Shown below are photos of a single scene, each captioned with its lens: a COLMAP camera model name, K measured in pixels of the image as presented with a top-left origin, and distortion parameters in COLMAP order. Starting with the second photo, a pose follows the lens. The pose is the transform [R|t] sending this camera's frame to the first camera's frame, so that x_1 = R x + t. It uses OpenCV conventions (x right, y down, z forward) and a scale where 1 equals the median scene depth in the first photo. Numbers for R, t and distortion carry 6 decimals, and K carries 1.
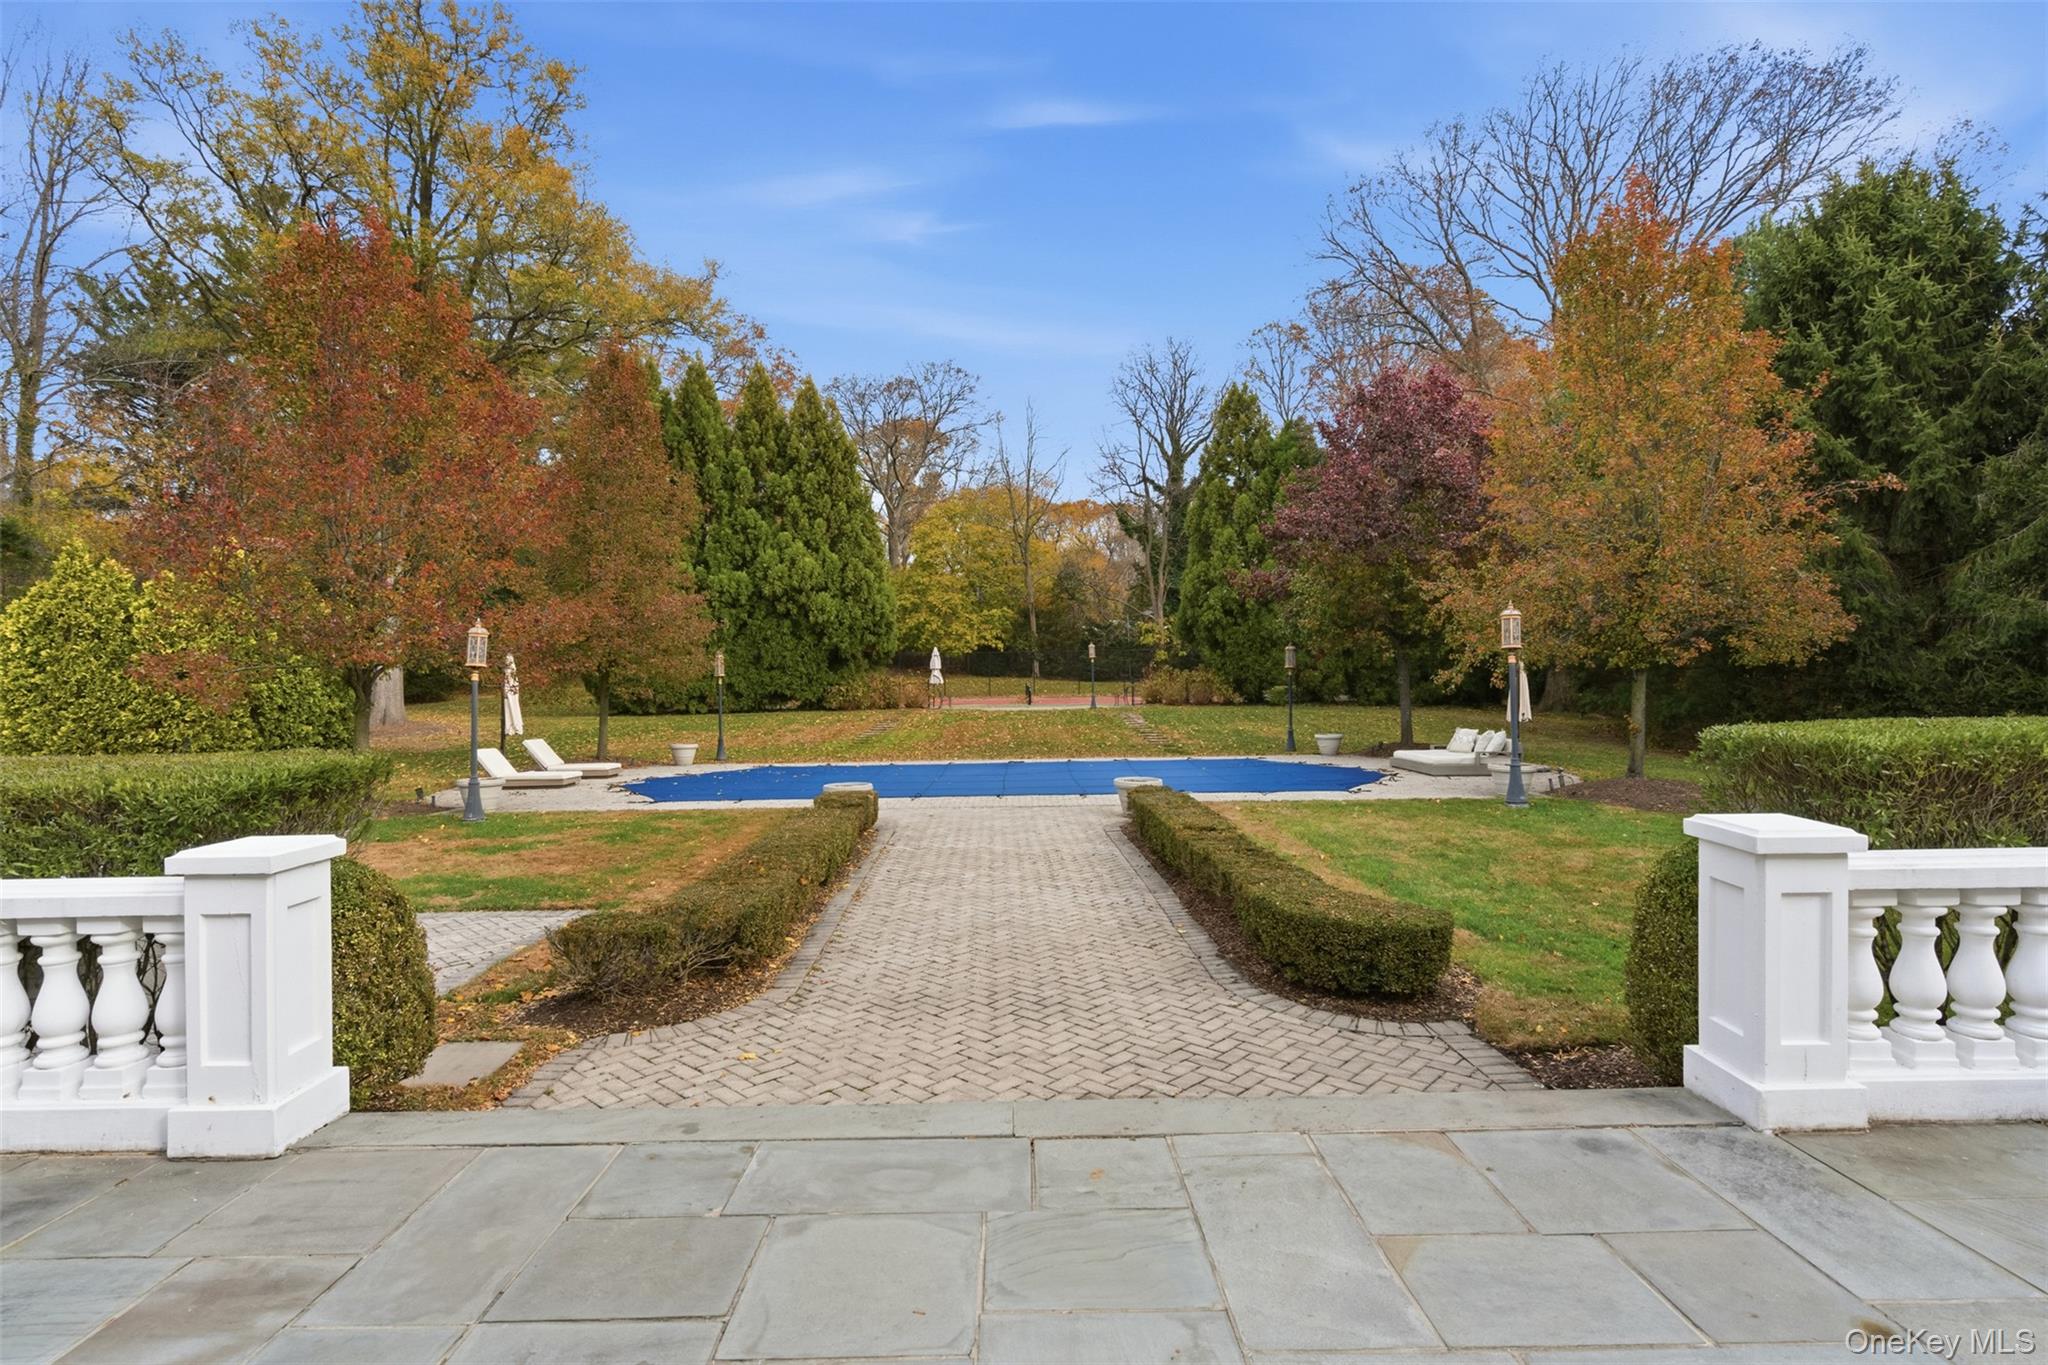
lens RADIAL K [[959.4, 0, 1024.0], [0, 959.4, 682.5], [0, 0, 1]] dist [-0.002349, -0.000331]
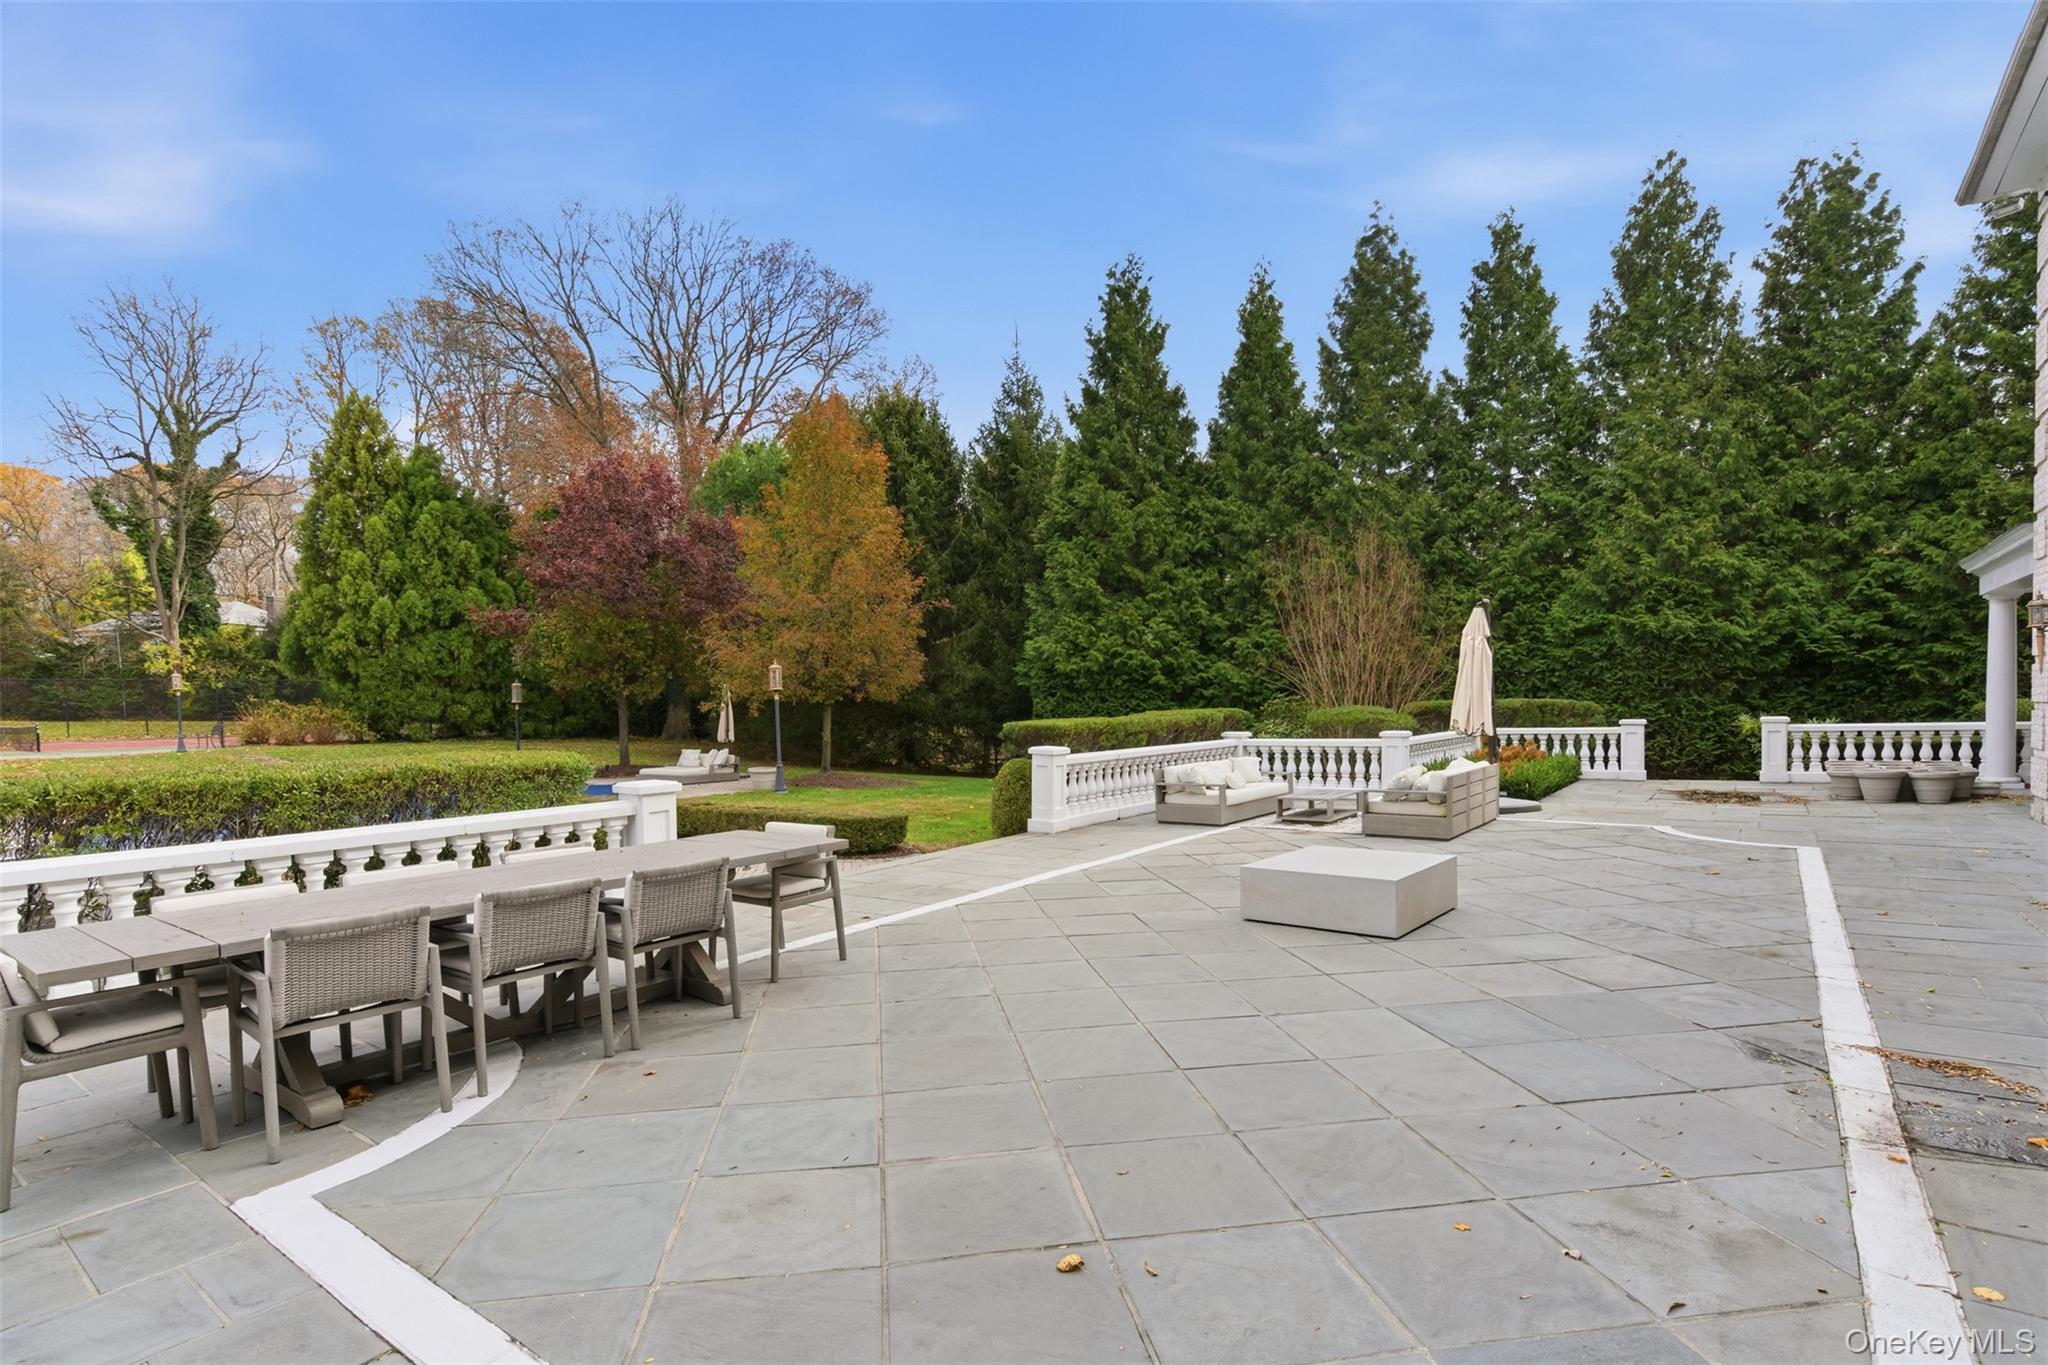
lens RADIAL K [[1004.2, 0, 1023.7], [0, 1004.2, 711.7], [0, 0, 1]] dist [-0.000007, -0.000037]
pose [[0.599514, -0.005375, 0.800346, -0.180467], [0.010926, 0.999939, -0.001469, 0.001666], [-0.800289, 0.009625, 0.599537, -0.091350]]
